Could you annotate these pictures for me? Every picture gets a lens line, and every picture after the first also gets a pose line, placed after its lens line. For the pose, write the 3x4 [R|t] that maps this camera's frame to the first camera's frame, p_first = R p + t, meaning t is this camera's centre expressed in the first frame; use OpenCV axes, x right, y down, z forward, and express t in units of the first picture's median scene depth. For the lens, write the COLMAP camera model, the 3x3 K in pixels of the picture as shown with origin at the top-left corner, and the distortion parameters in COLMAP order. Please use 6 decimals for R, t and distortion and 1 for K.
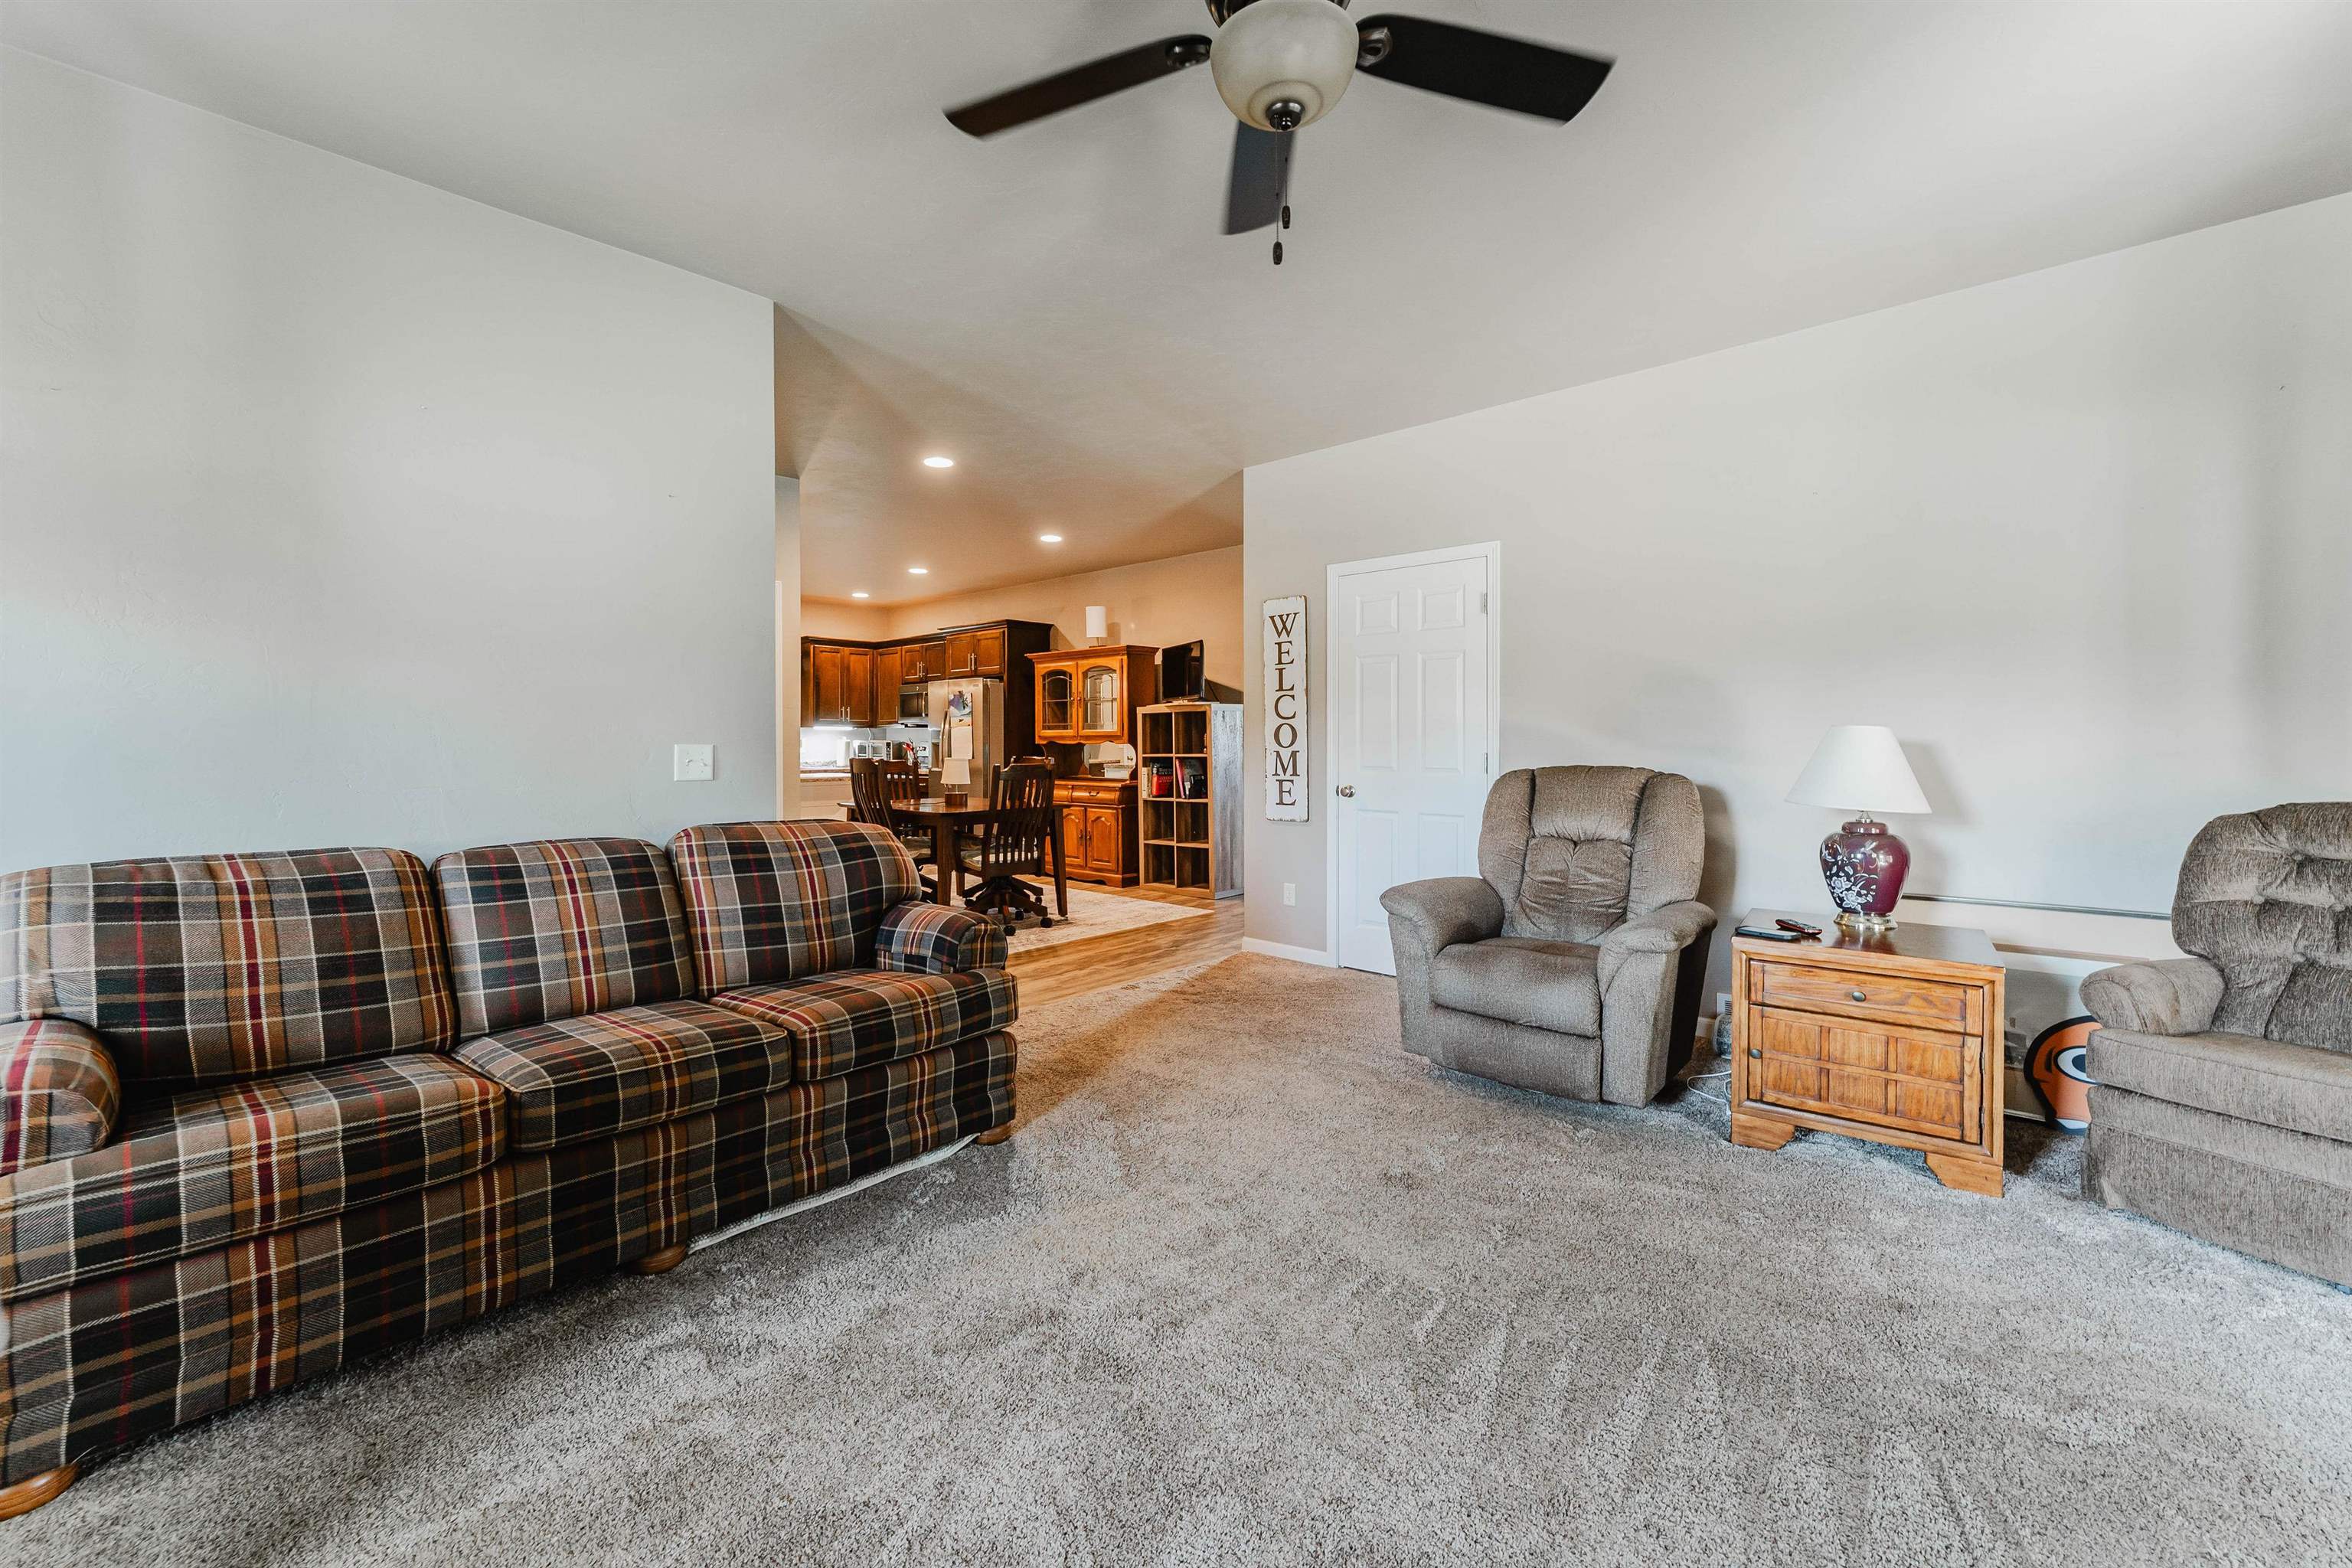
lens RADIAL K [[949.4, 0, 1177.3], [0, 949.4, 771.5], [0, 0, 1]] dist [0.002210, -0.001747]
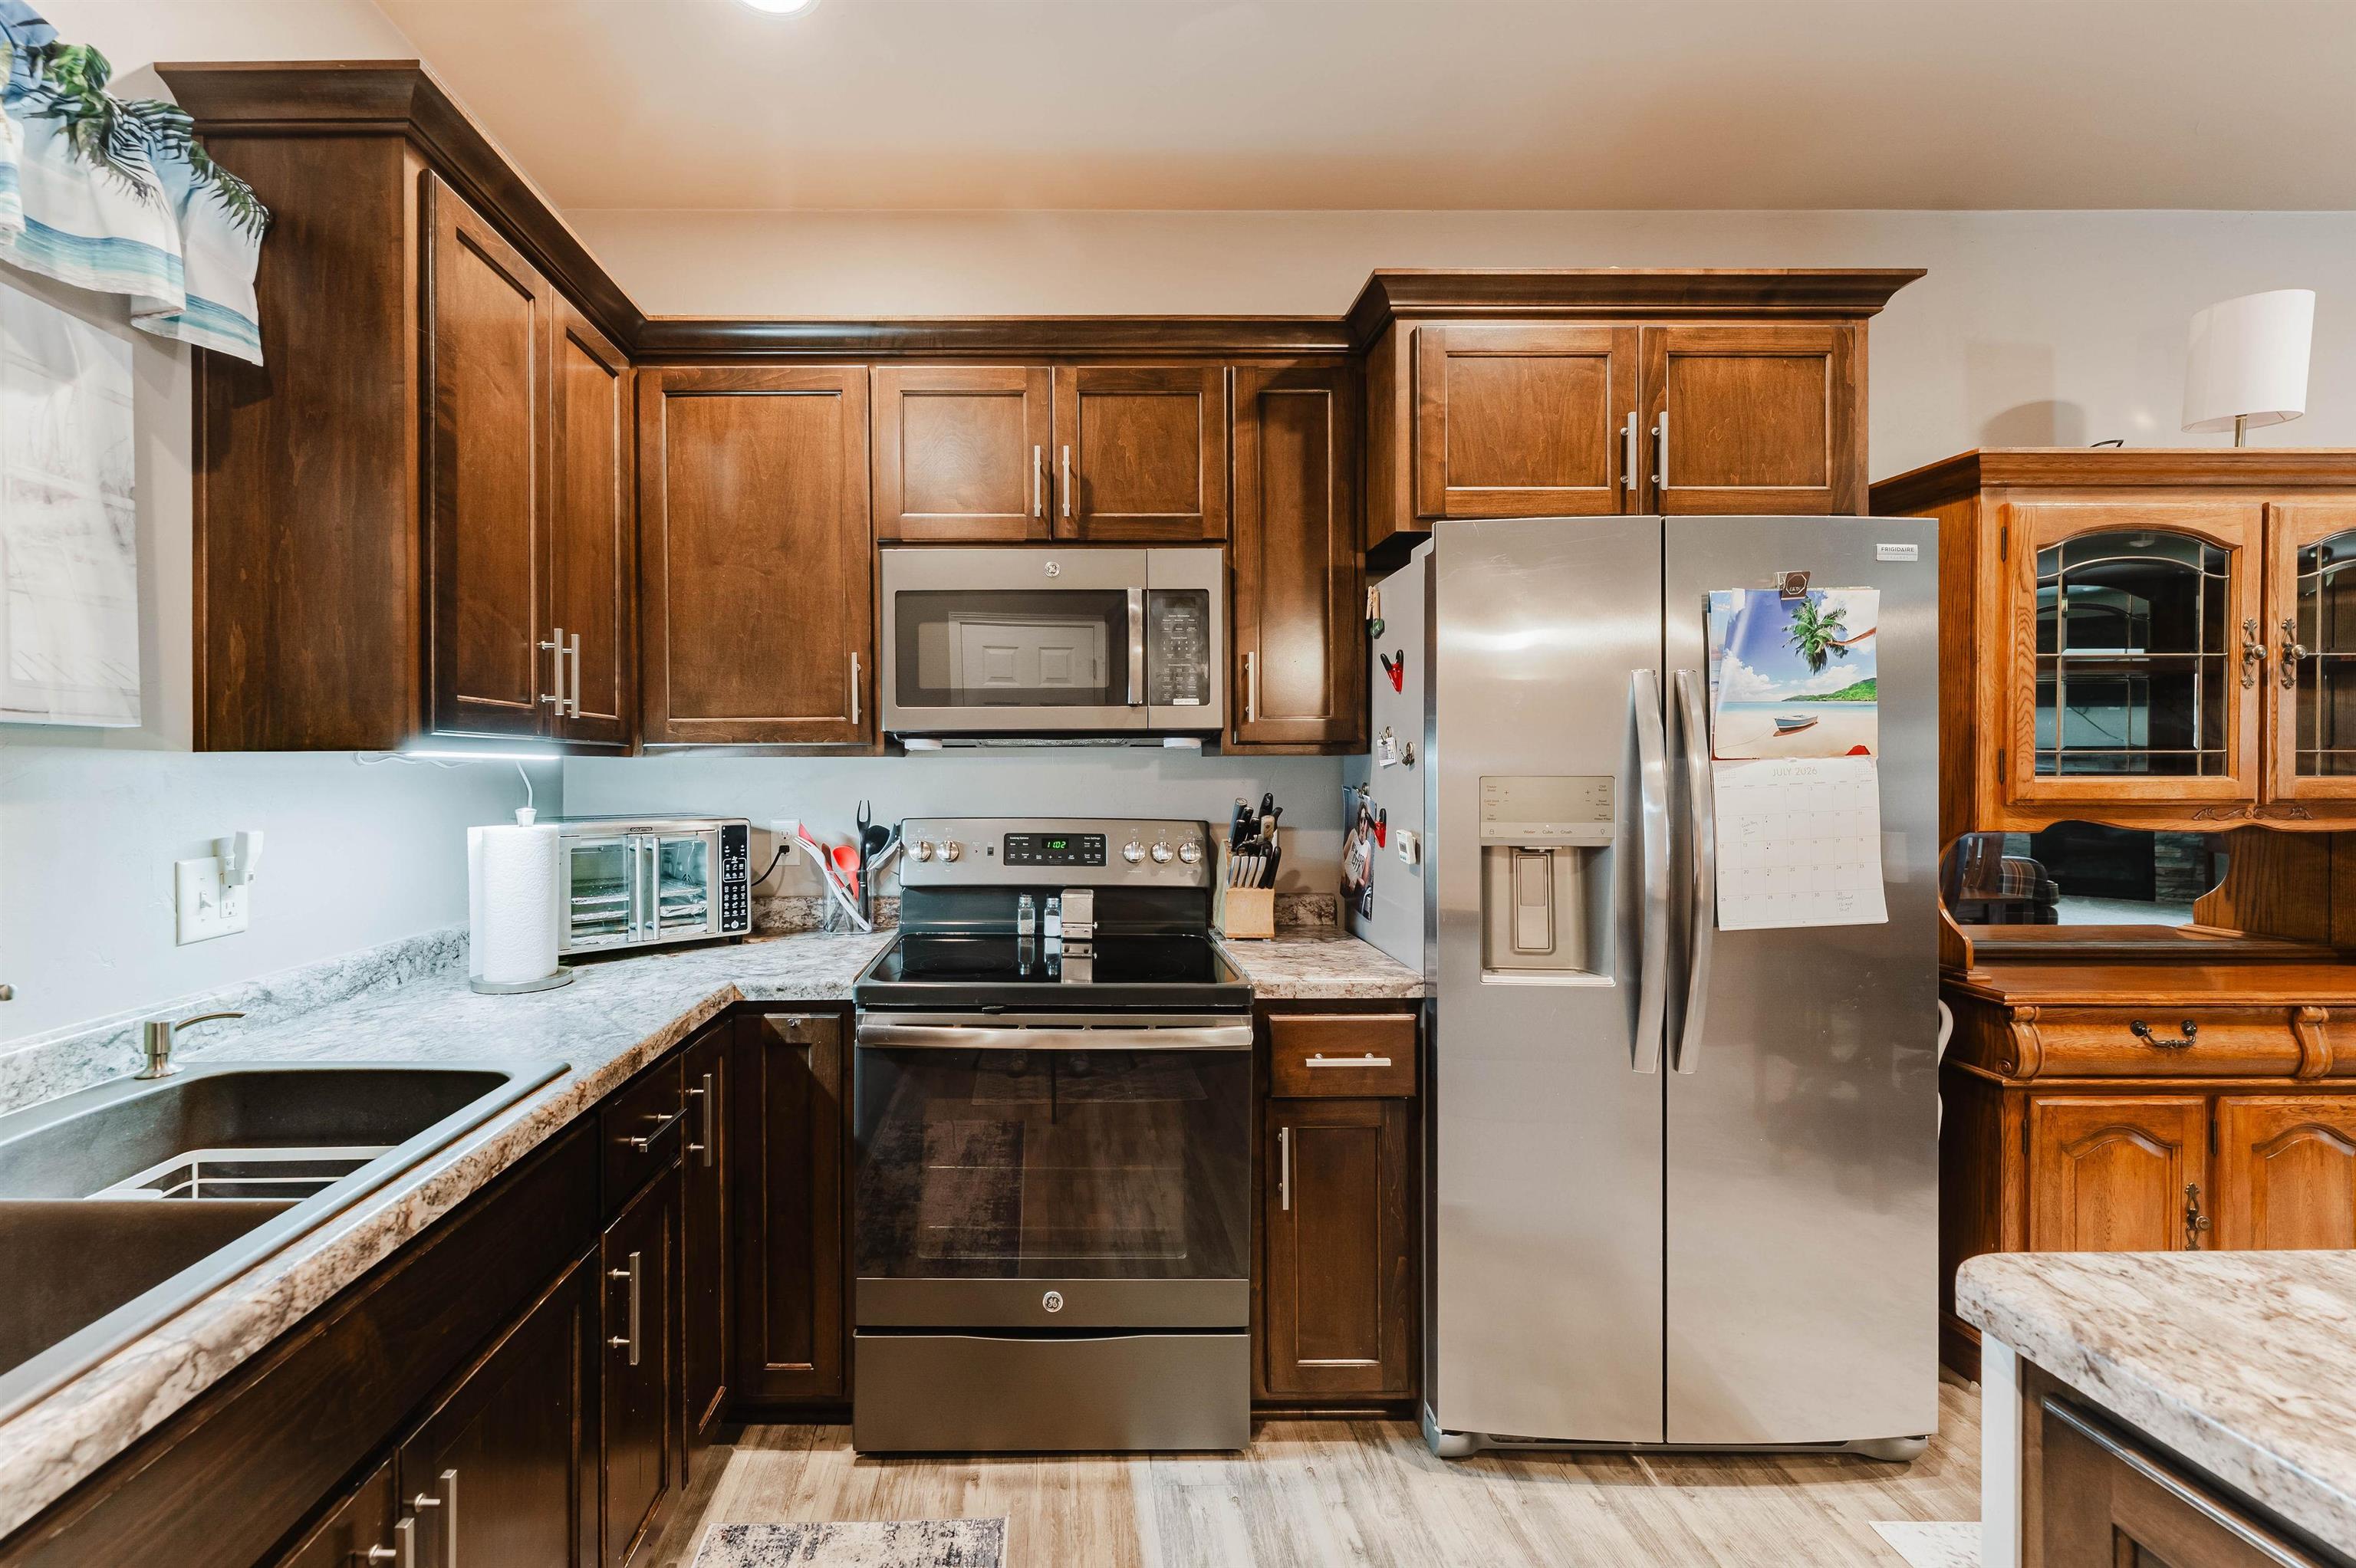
lens RADIAL K [[991.9, 0, 1062.2], [0, 991.9, 776.1], [0, 0, 1]] dist [-0.000398, -0.000359]
pose [[0.748135, -0.006918, 0.663510, -0.401341], [0.020675, 0.999703, -0.012890, -0.038562], [-0.663224, 0.023361, 0.748056, 0.814165]]
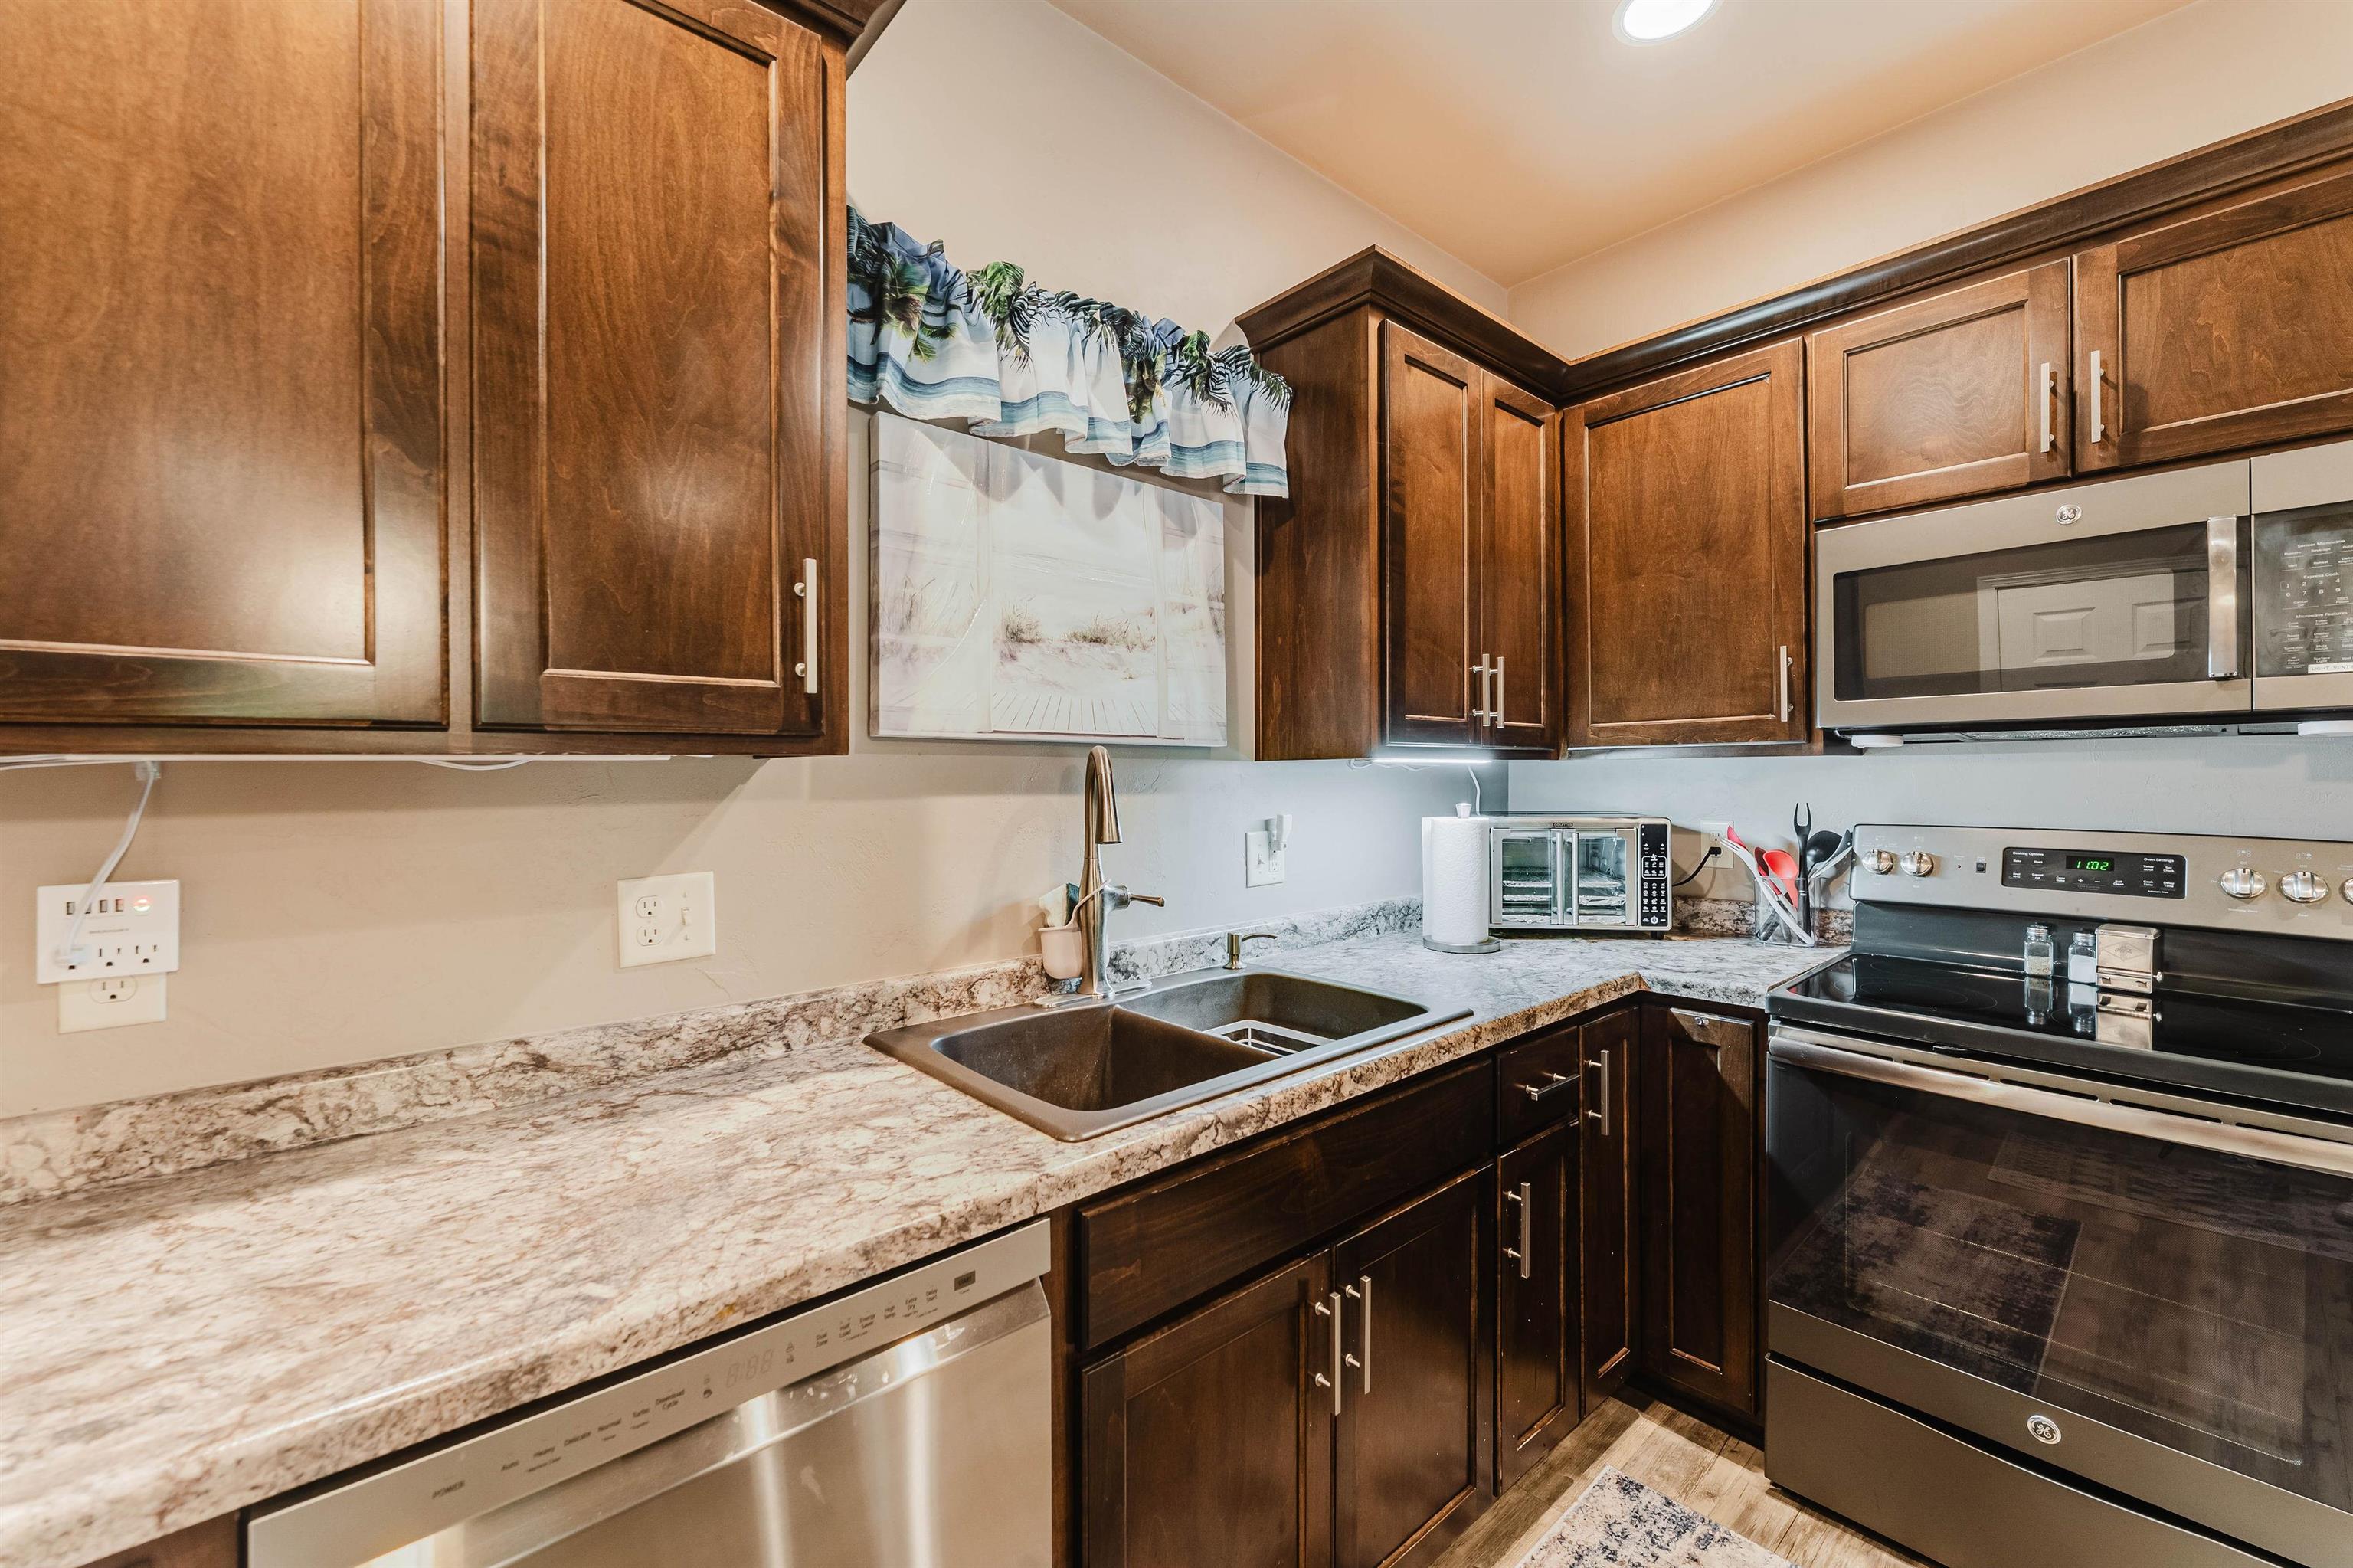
lens RADIAL K [[949.9, 0, 1170.3], [0, 949.9, 779.7], [0, 0, 1]] dist [0.002210, -0.001747]
pose [[0.991562, -0.006934, -0.129451, -0.392011], [0.004142, 0.999753, -0.021818, -0.037977], [0.129571, 0.021097, 0.991346, 0.796112]]
